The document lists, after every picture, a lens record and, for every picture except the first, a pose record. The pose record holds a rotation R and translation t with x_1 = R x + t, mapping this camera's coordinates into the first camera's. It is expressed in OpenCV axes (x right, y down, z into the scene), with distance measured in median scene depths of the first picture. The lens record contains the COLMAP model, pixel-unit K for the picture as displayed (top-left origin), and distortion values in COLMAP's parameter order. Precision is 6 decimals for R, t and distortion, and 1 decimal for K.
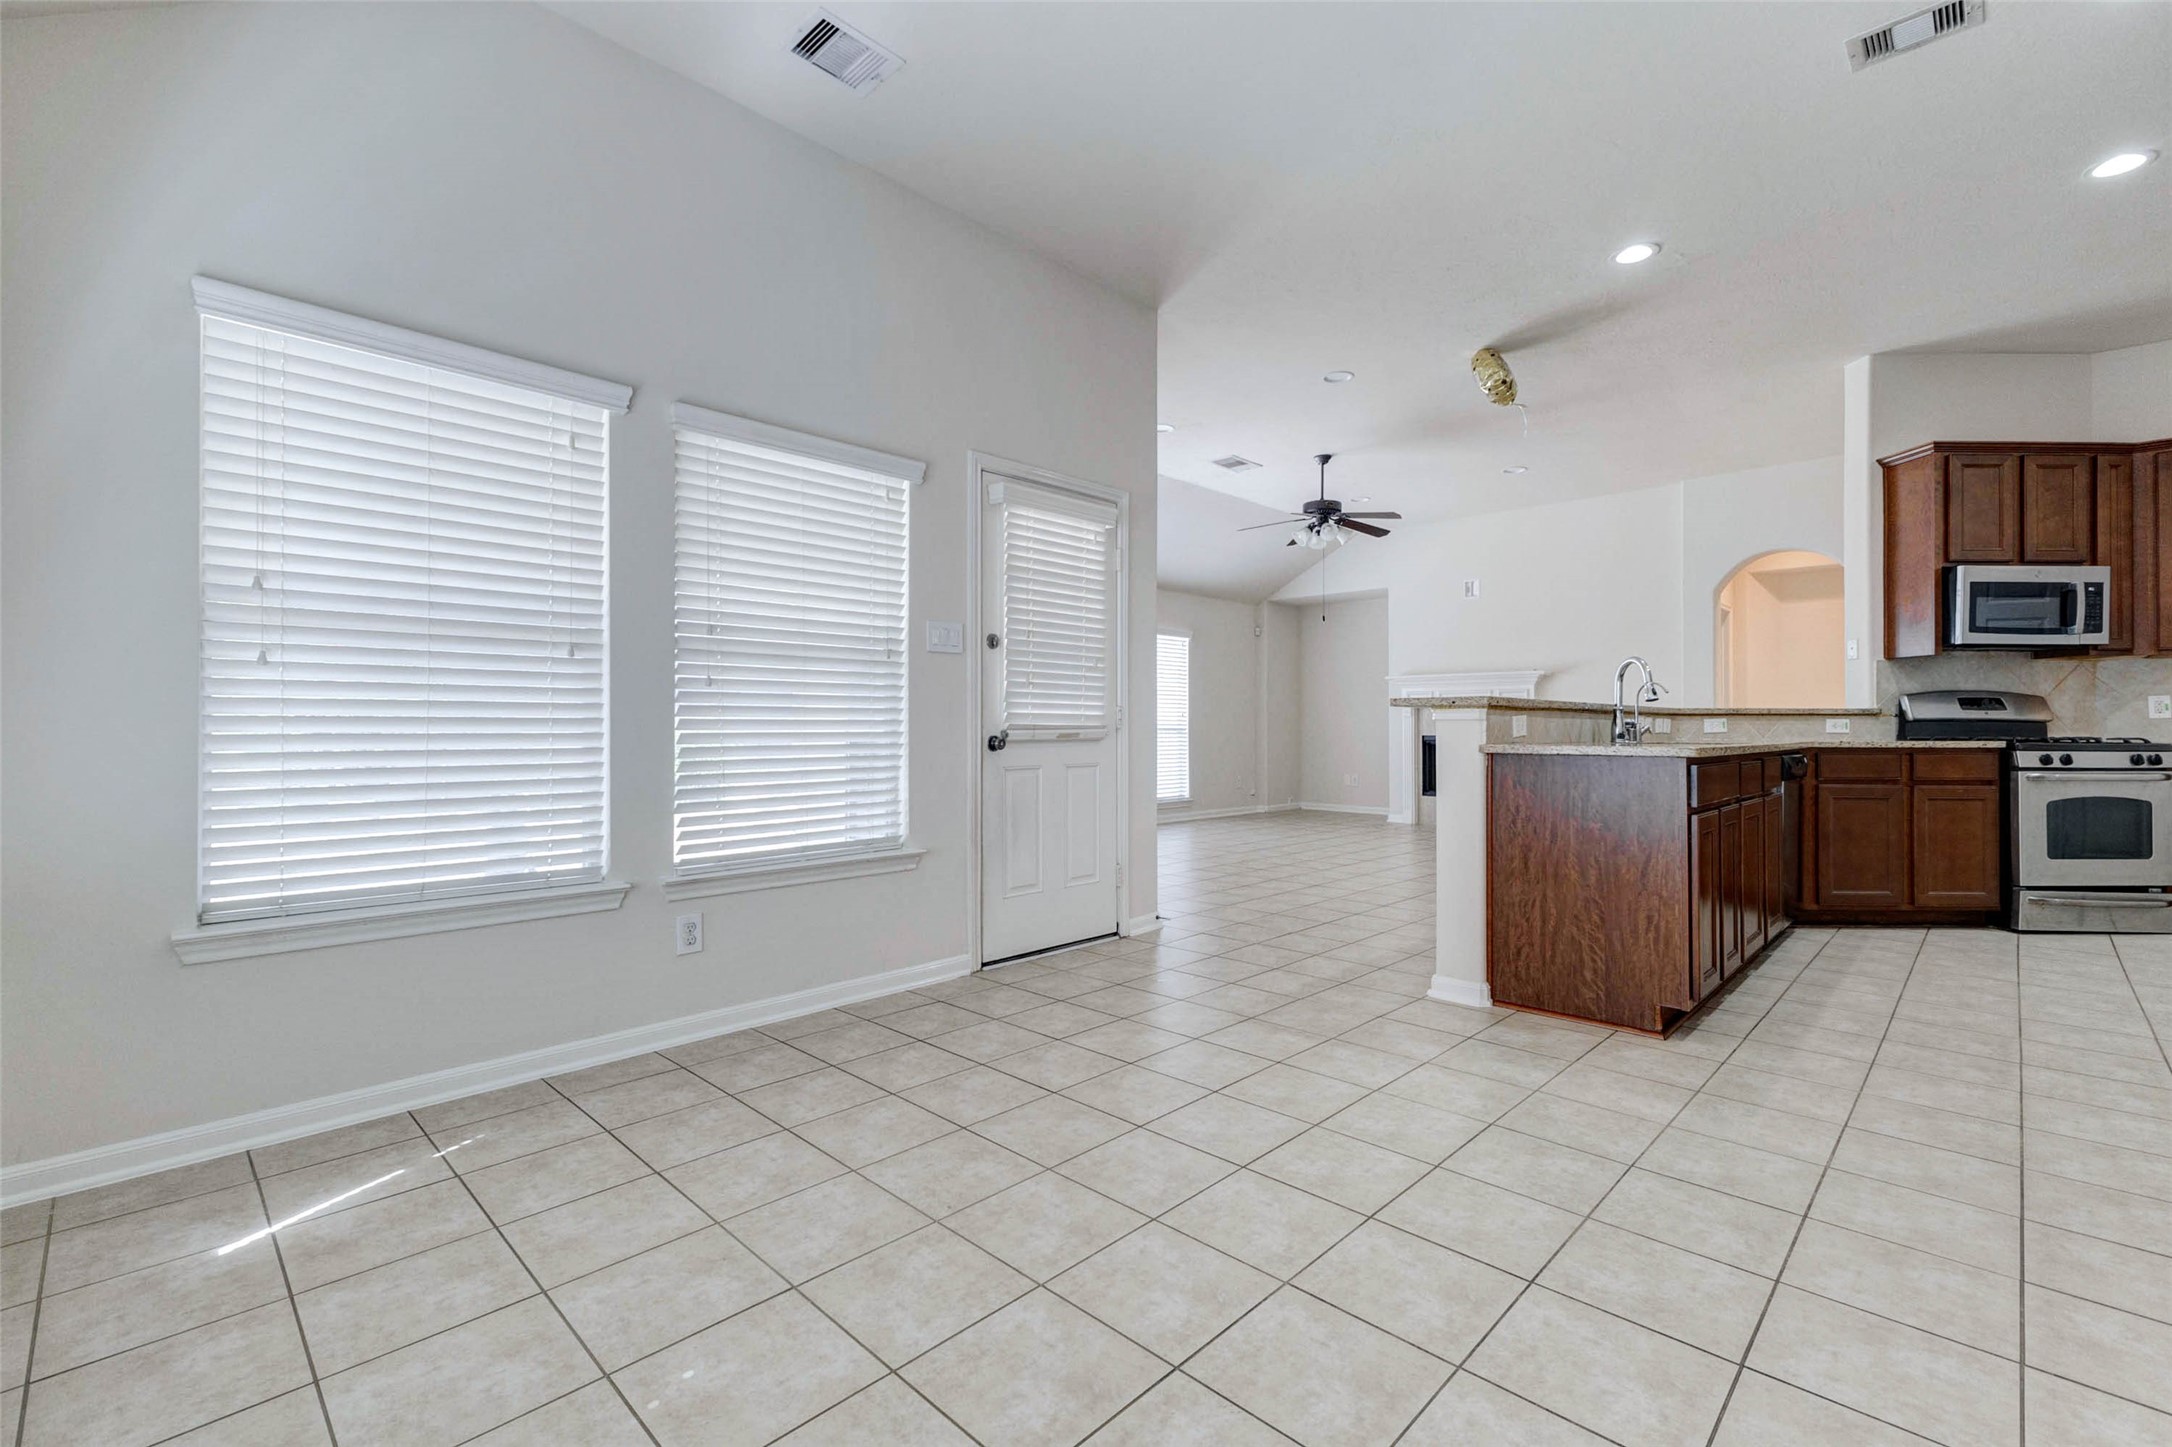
lens RADIAL K [[926.2, 0, 1075.9], [0, 926.2, 720.1], [0, 0, 1]] dist [0.002285, -0.000251]
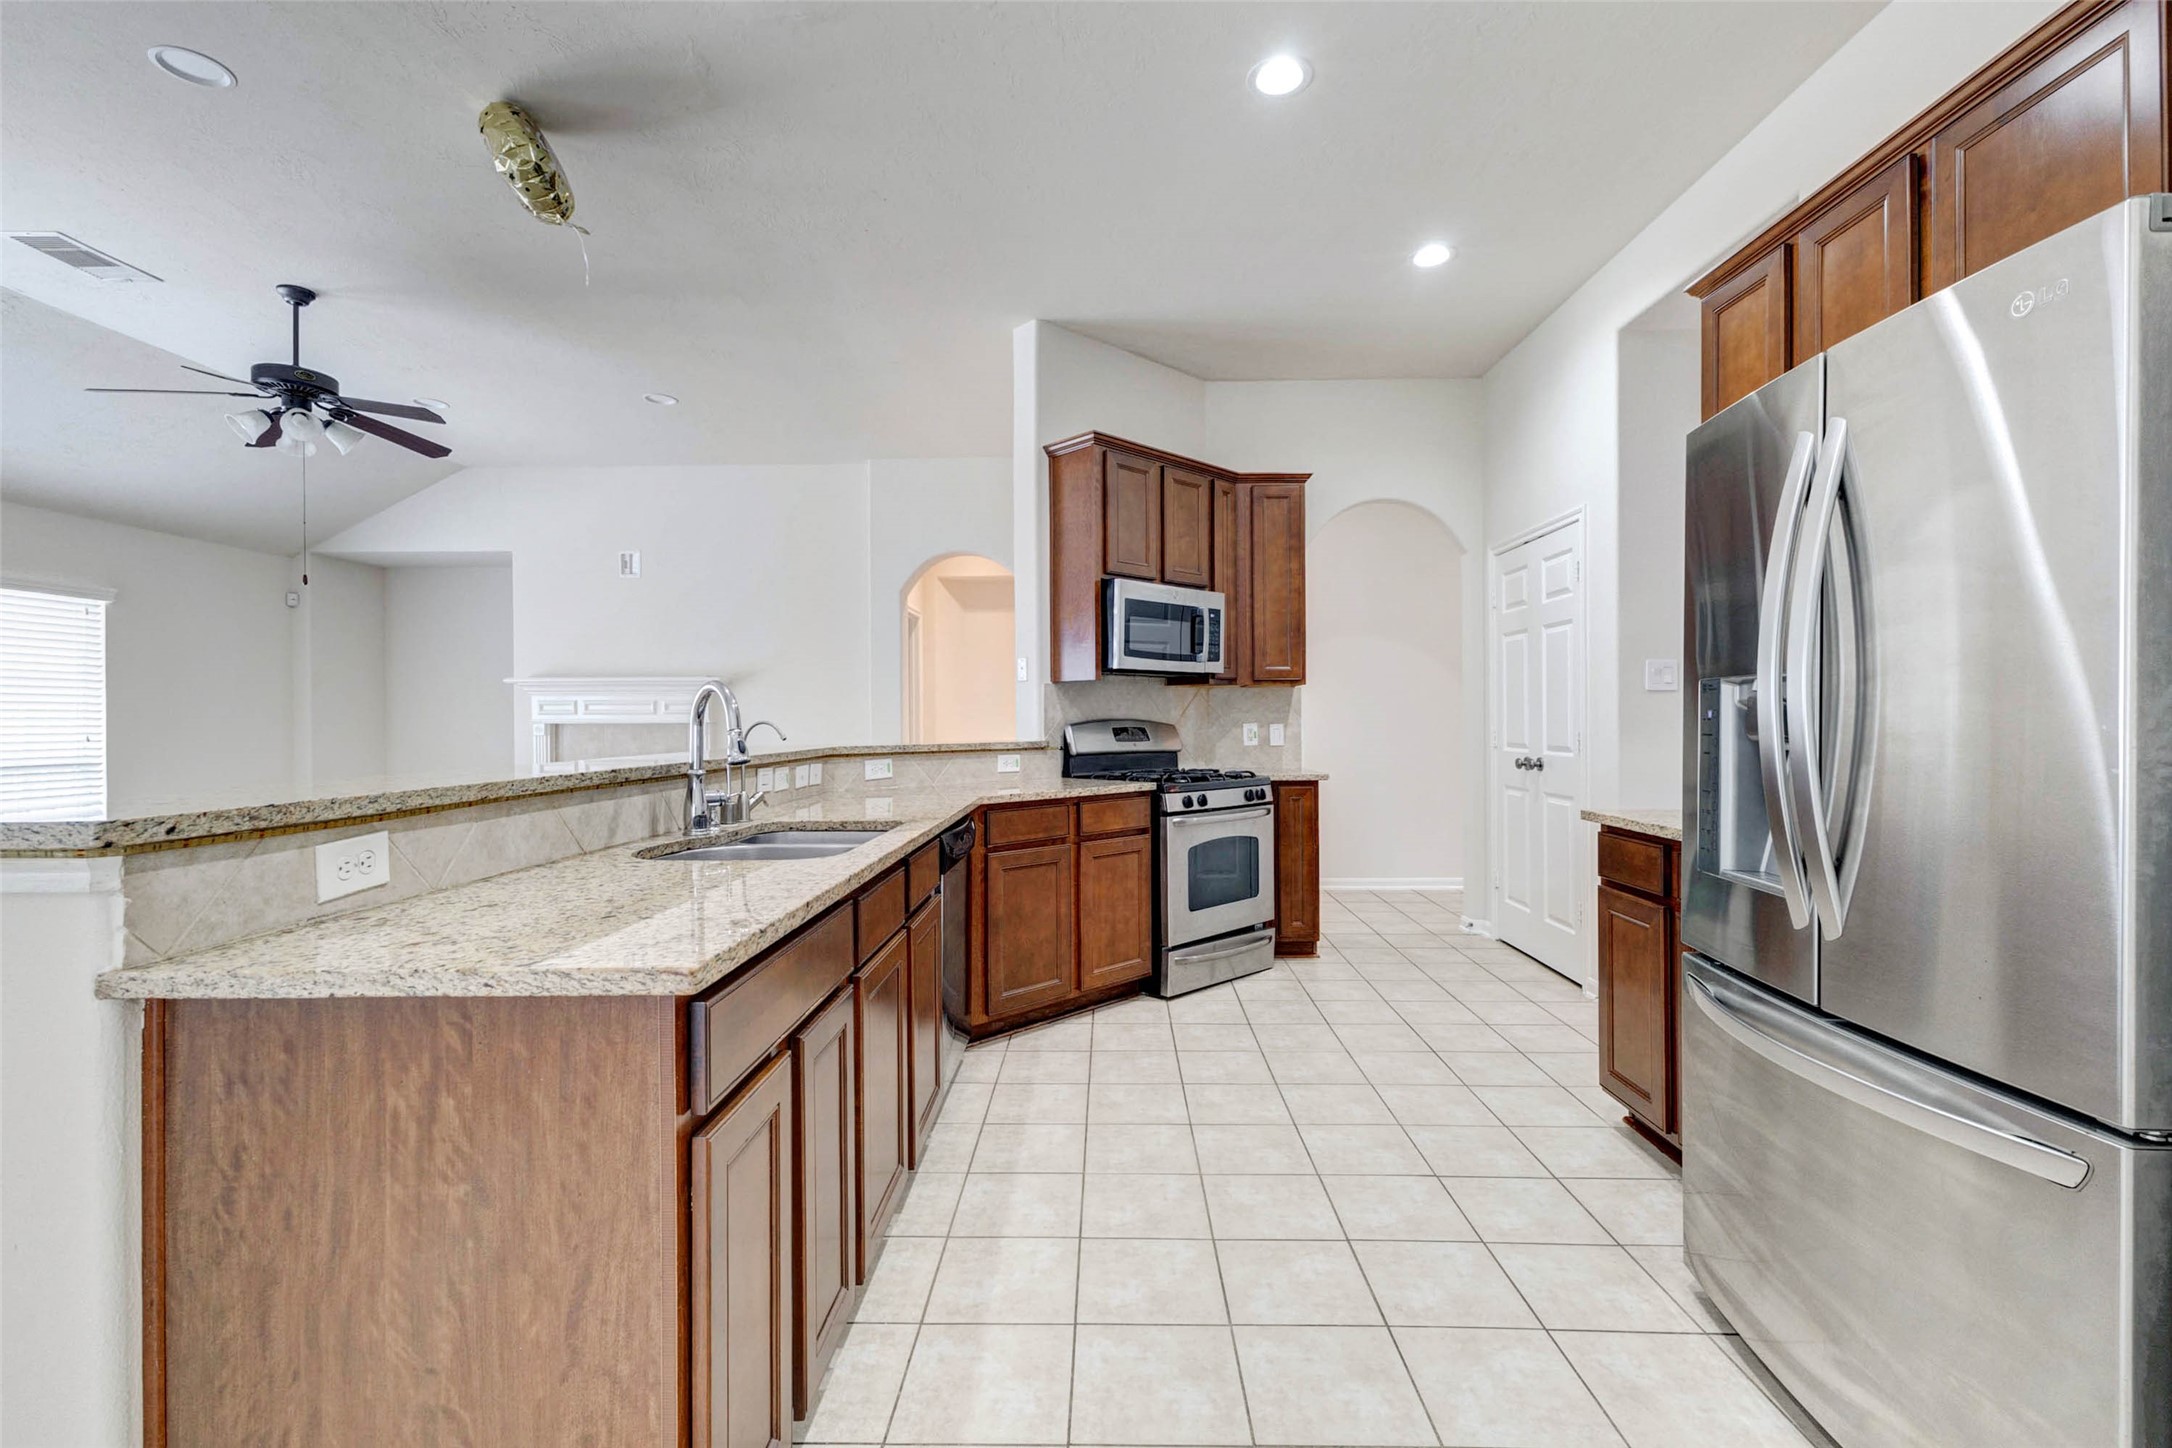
lens RADIAL K [[957.2, 0, 1067.7], [0, 957.2, 719.6], [0, 0, 1]] dist [0.002007, -0.000033]
pose [[0.735767, -0.006319, 0.677205, 0.307638], [0.002136, 0.999973, 0.007010, -0.040271], [-0.677232, -0.003711, 0.735761, 0.367027]]
